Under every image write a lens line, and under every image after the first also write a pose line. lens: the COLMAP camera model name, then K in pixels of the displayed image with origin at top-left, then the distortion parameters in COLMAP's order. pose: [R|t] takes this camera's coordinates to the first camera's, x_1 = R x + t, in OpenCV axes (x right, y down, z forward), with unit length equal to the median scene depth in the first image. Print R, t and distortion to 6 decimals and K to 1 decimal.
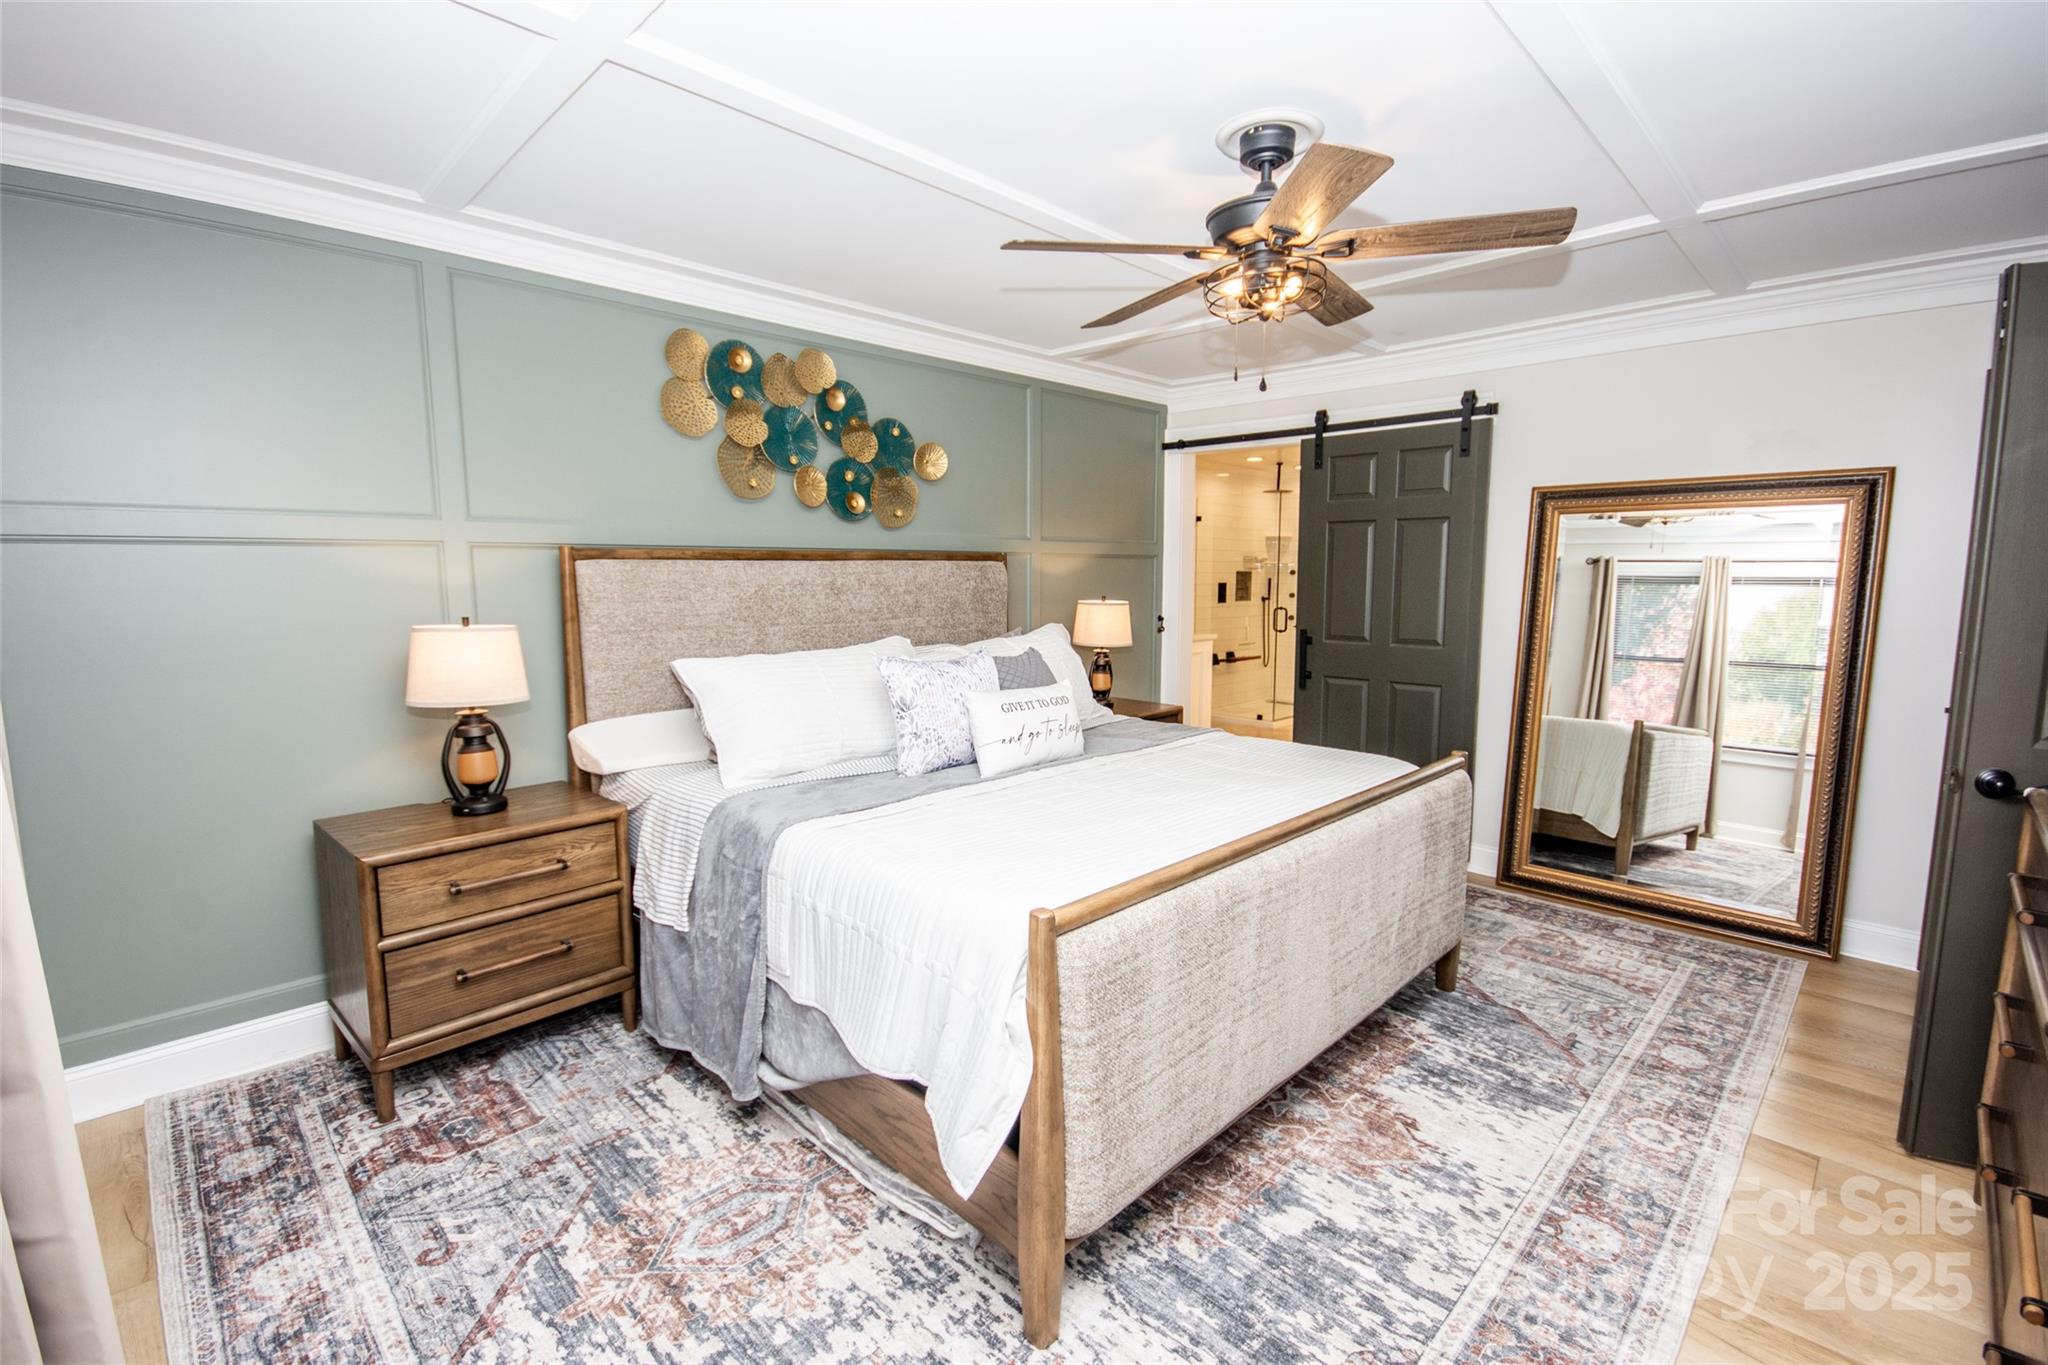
lens RADIAL K [[910.3, 0, 1024.0], [0, 910.3, 682.5], [0, 0, 1]] dist [0.073561, -0.000079]
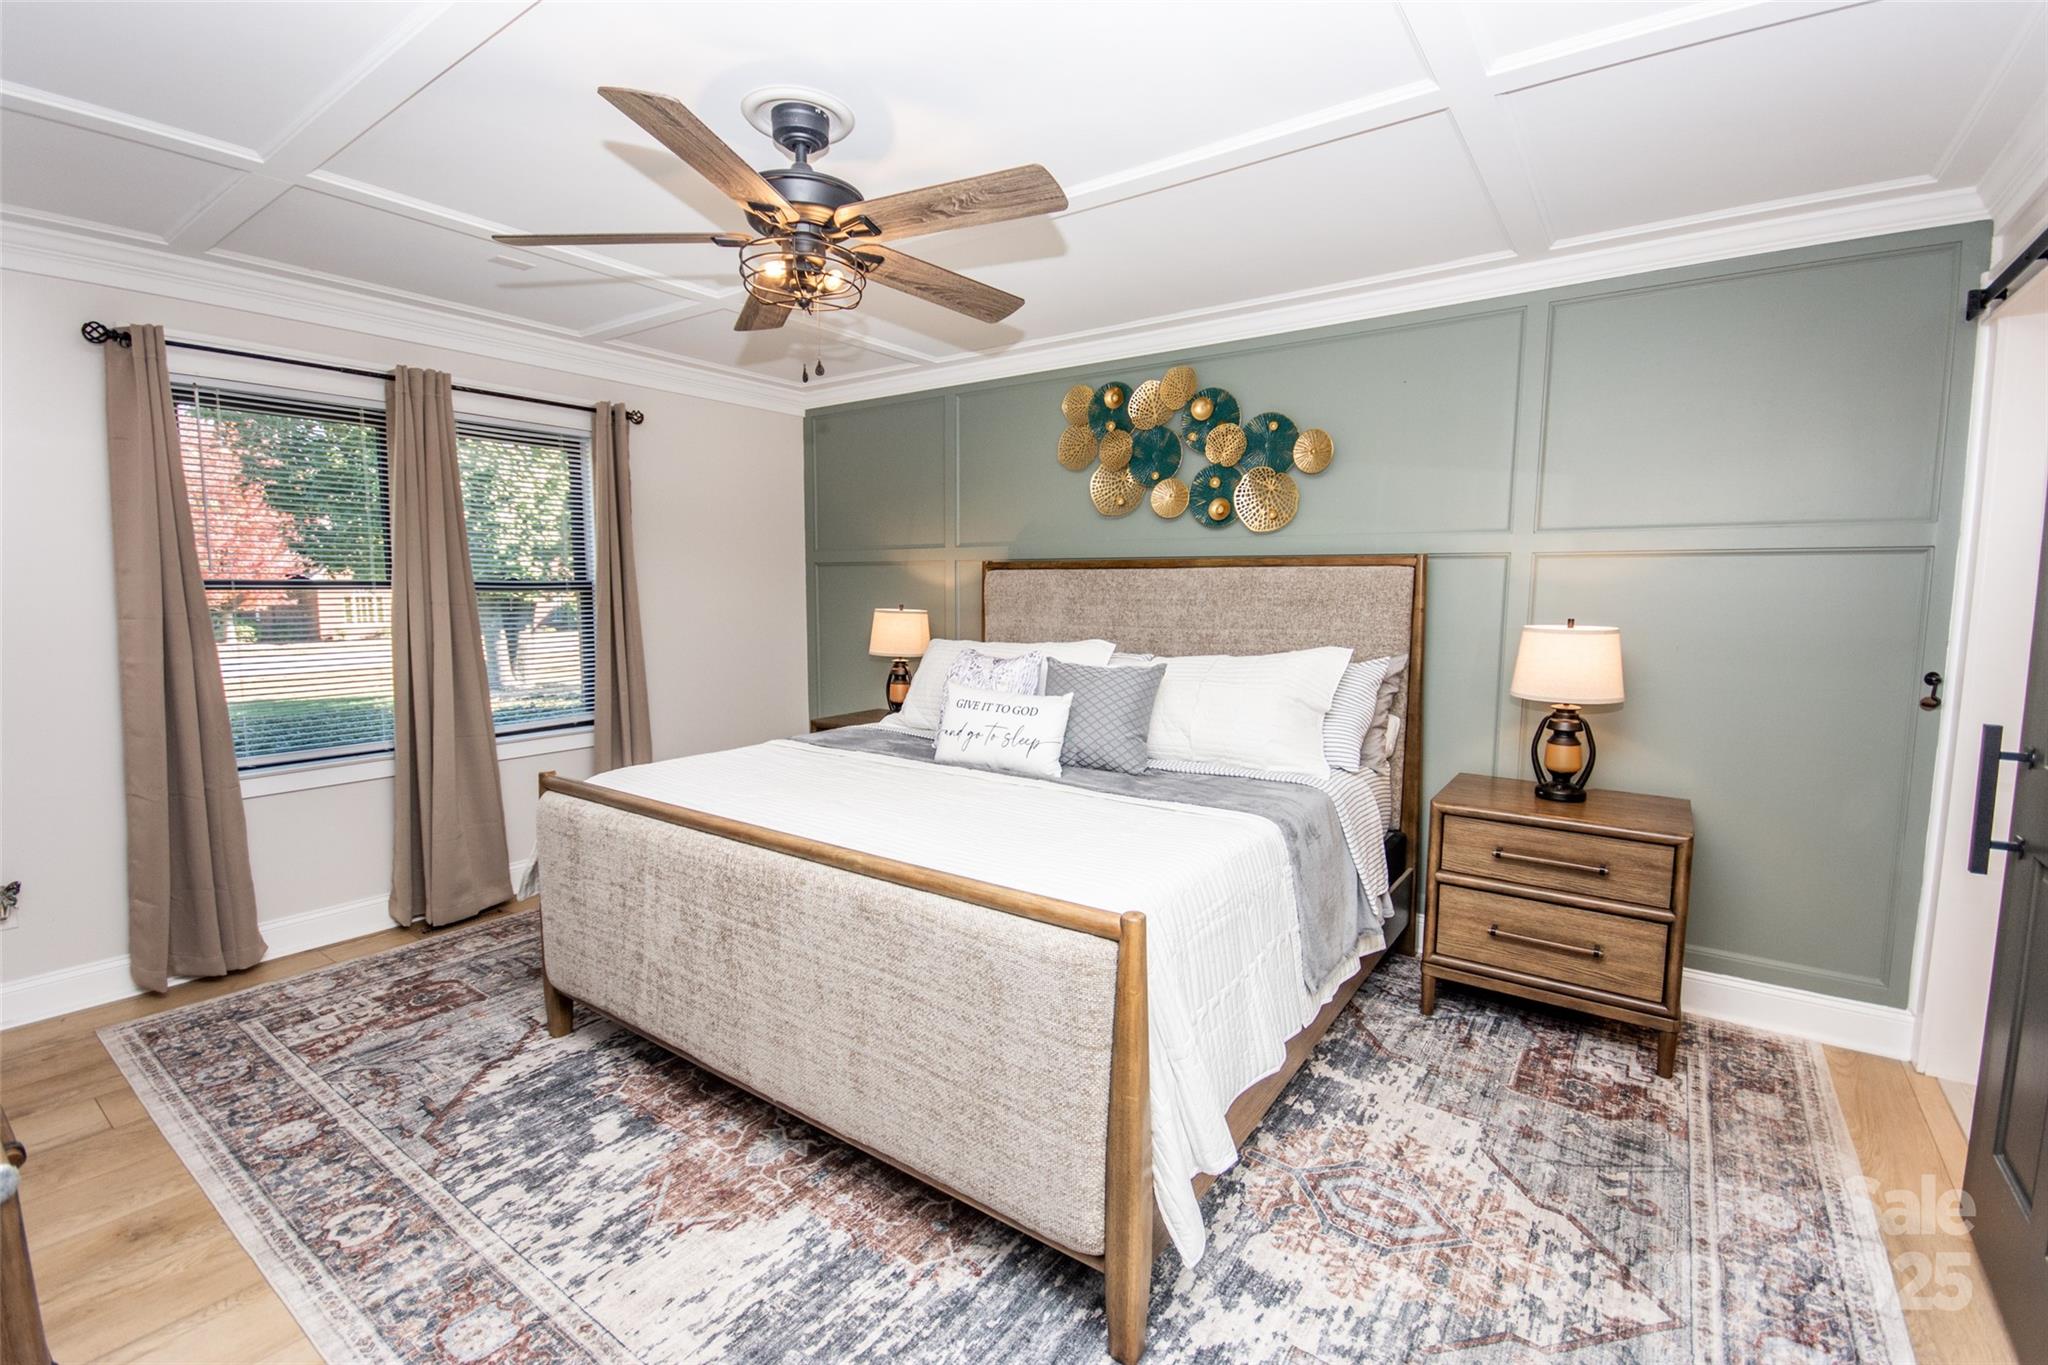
lens RADIAL K [[864.0, 0, 1110.9], [0, 864.0, 720.0], [0, 0, 1]] dist [-0.001639, 0.005512]
pose [[0.199391, 0.161483, -0.966523, 0.977282], [-0.115701, 0.983309, 0.140419, -0.119408], [0.973066, 0.083829, 0.214746, 0.939585]]
